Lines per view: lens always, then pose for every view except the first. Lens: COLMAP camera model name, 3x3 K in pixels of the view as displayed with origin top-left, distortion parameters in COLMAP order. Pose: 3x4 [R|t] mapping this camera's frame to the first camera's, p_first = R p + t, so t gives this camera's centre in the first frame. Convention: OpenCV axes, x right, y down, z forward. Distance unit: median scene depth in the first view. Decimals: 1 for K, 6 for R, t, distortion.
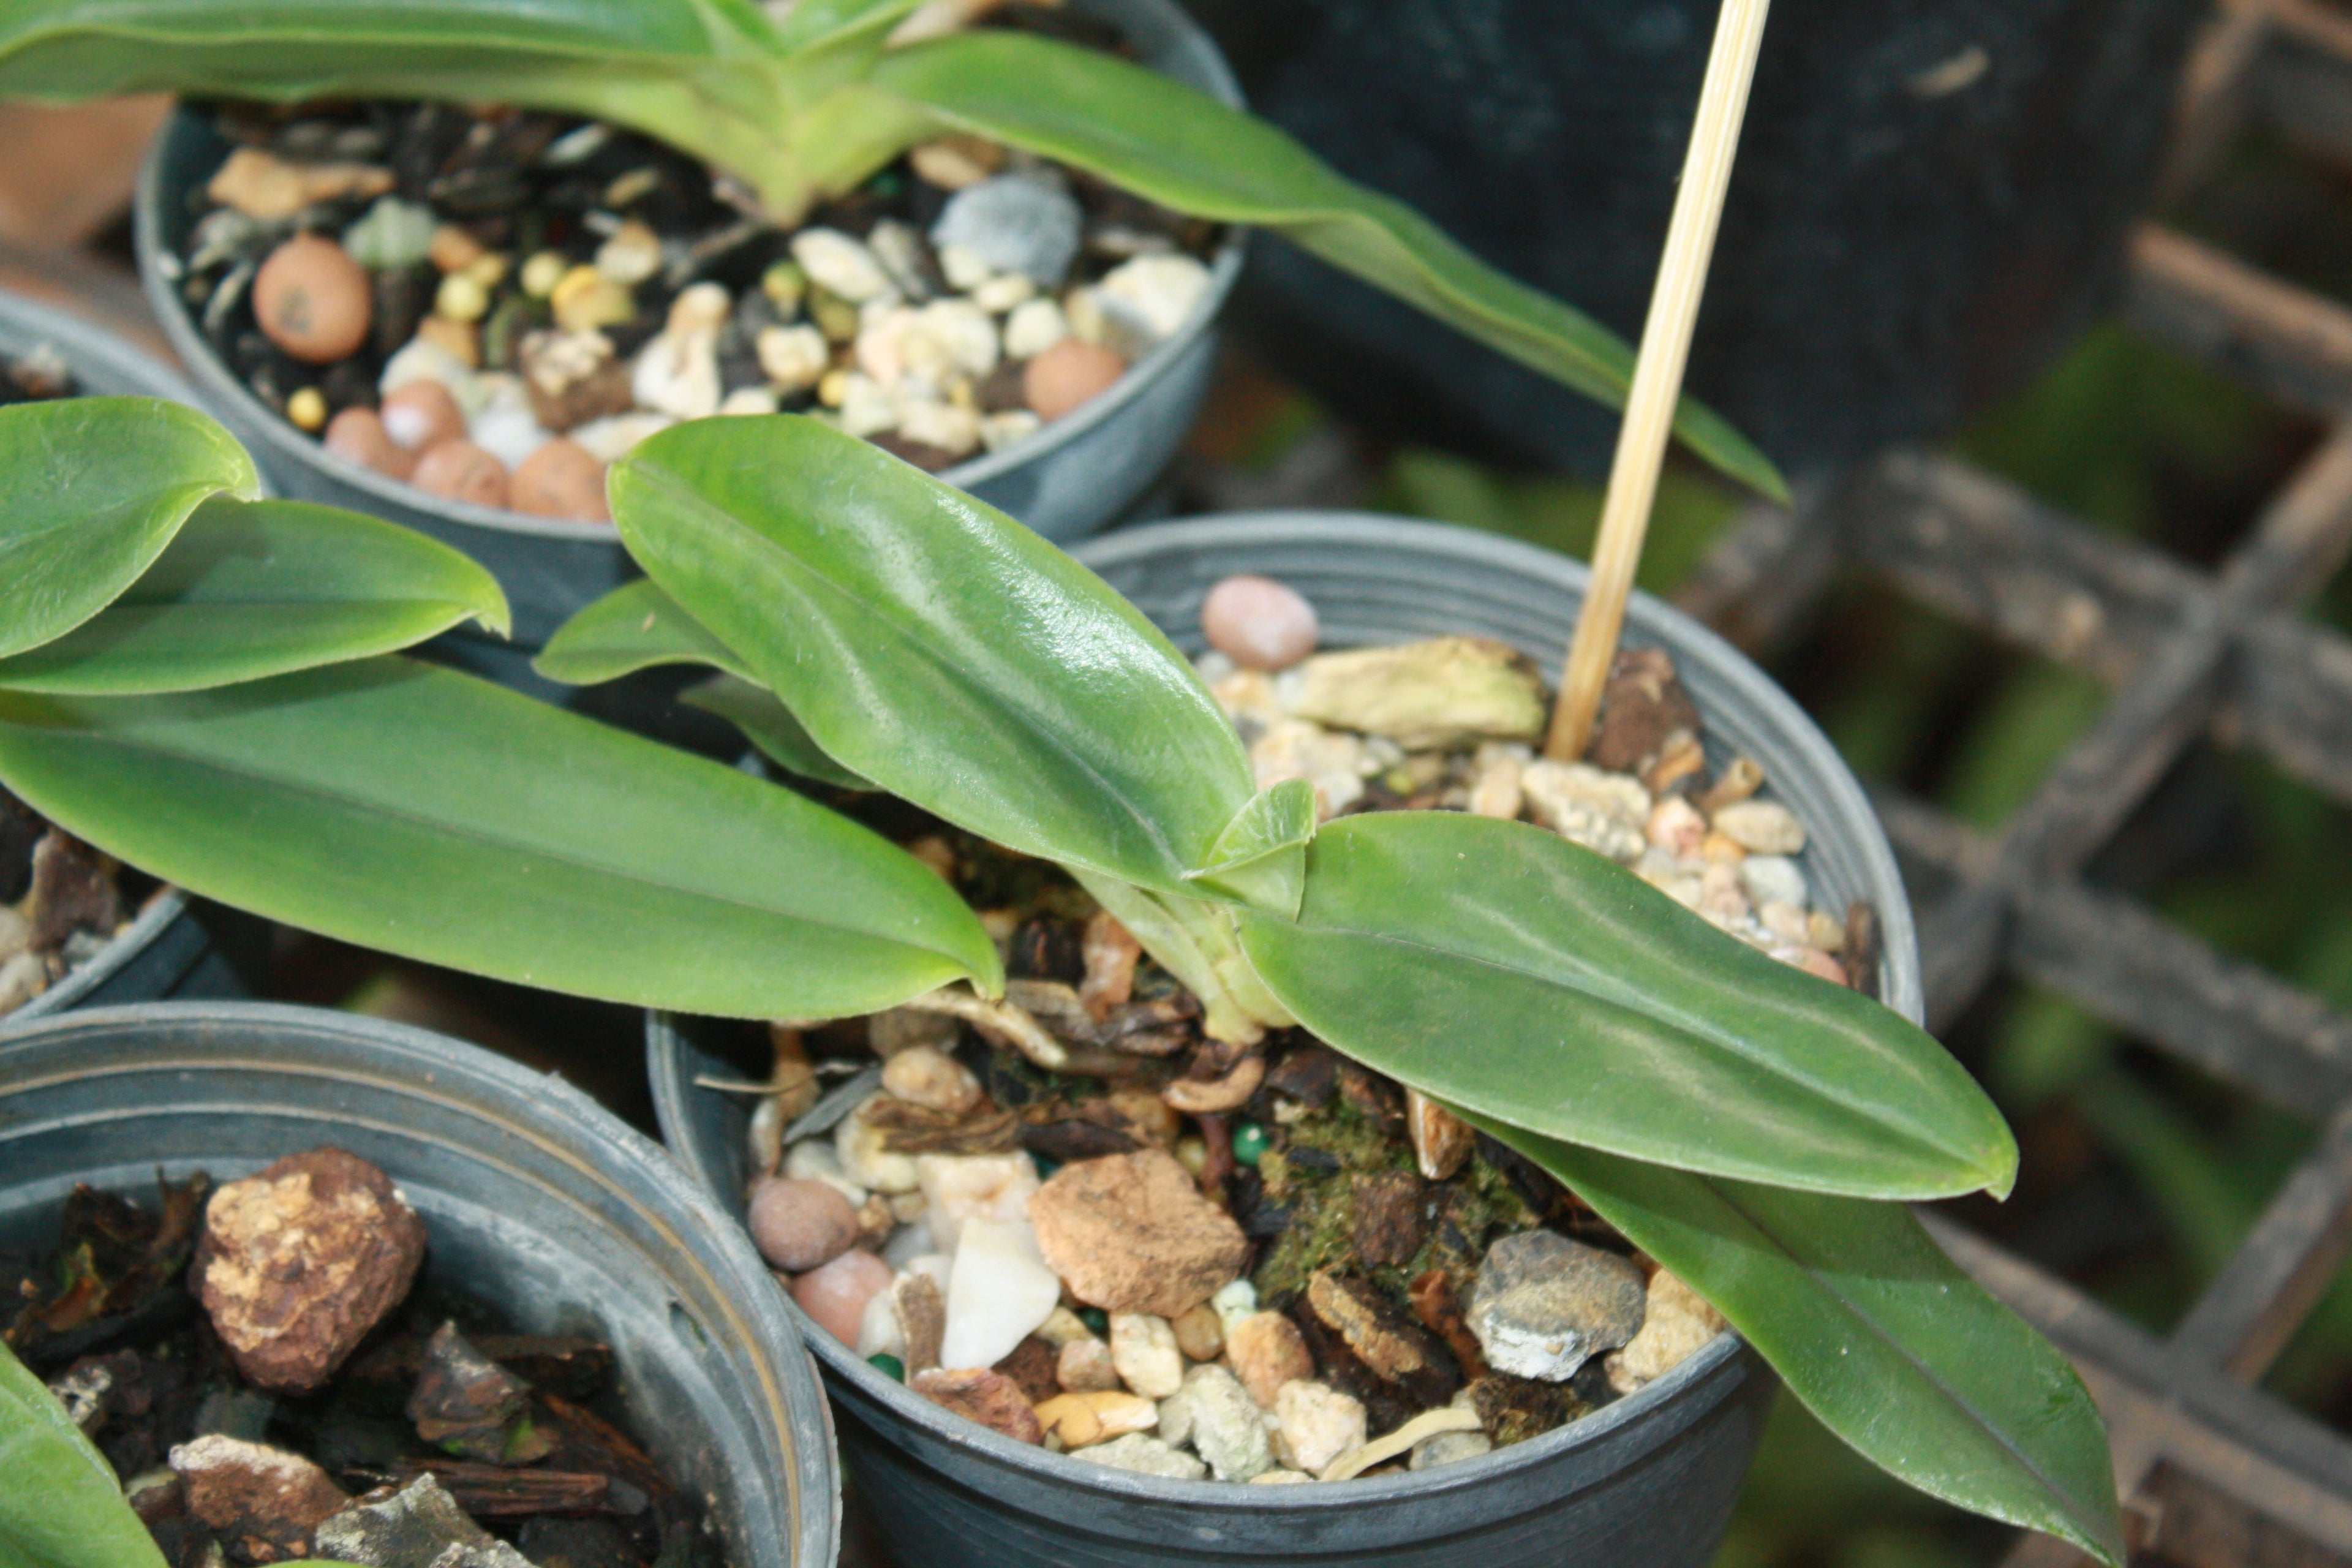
lens RADIAL K [[5106.1, 0, 1176.0], [0, 5106.1, 784.0], [0, 0, 1]] dist [0.031728, 0.167811]
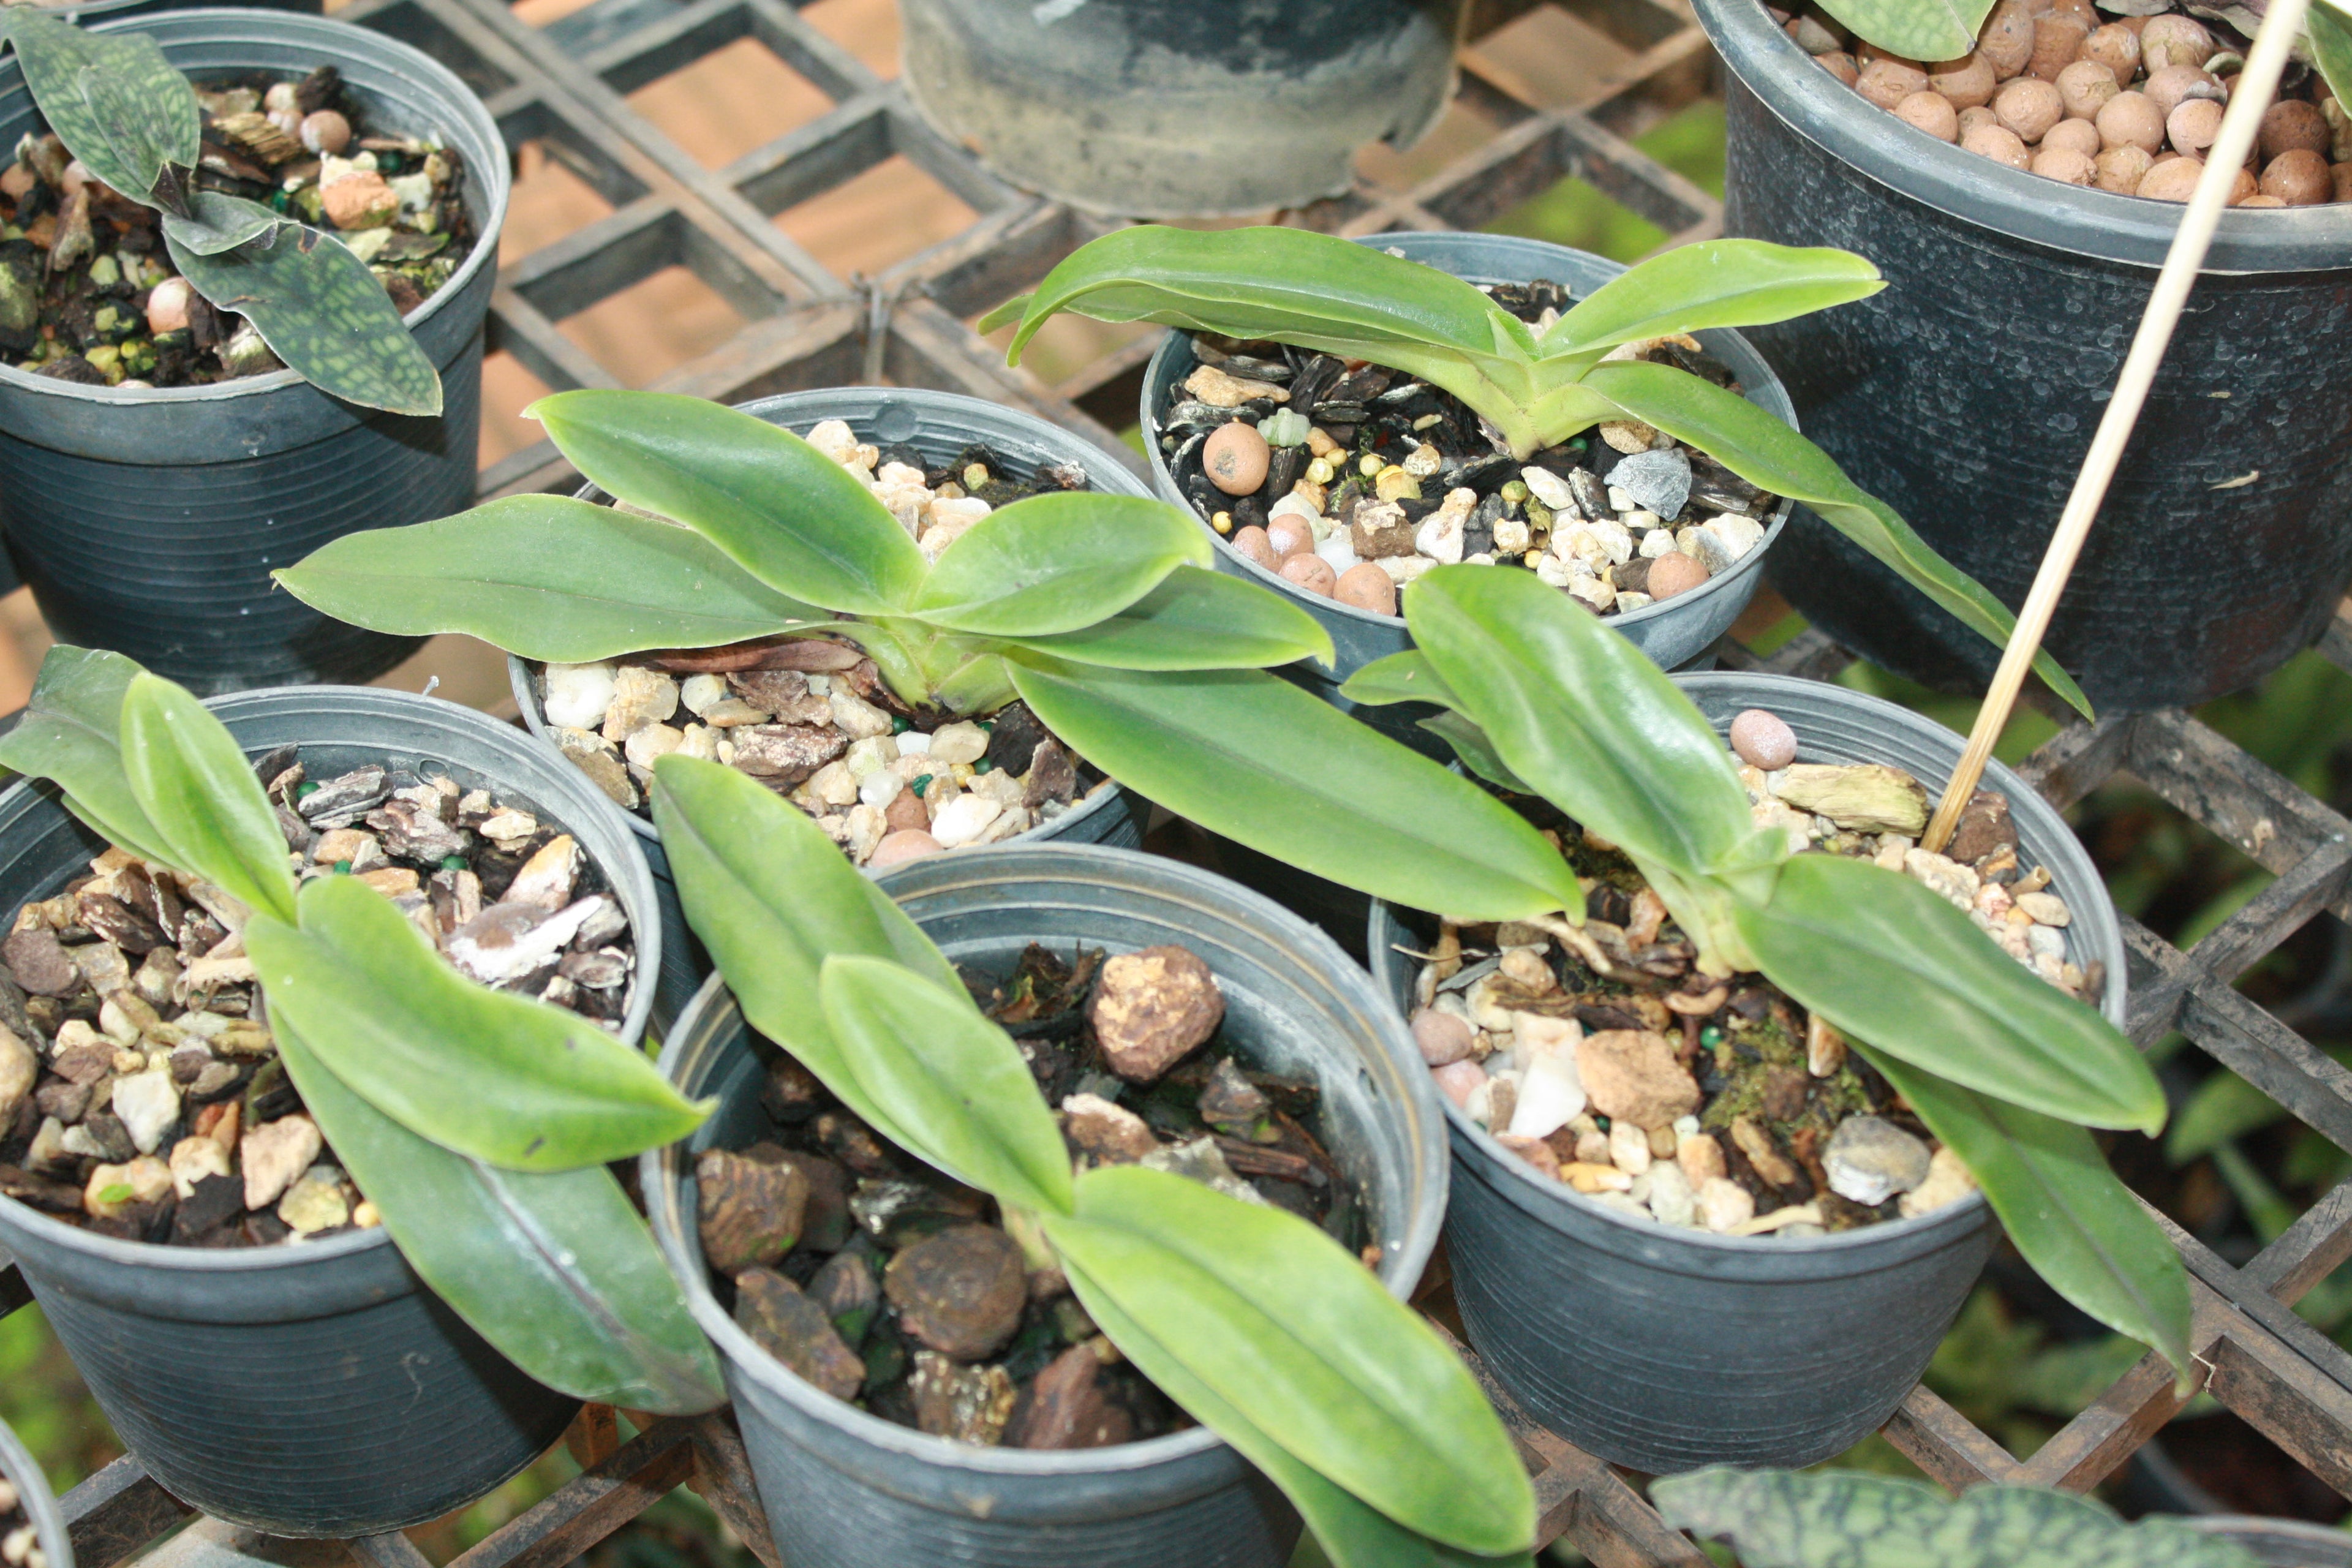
lens RADIAL K [[3748.2, 0, 1176.0], [0, 3748.2, 784.0], [0, 0, 1]] dist [-0.029343, -0.019360]
pose [[0.979070, 0.167965, -0.114937, -0.030354], [-0.170393, 0.985308, -0.011568, 0.032111], [0.111305, 0.030911, 0.993305, -0.253512]]
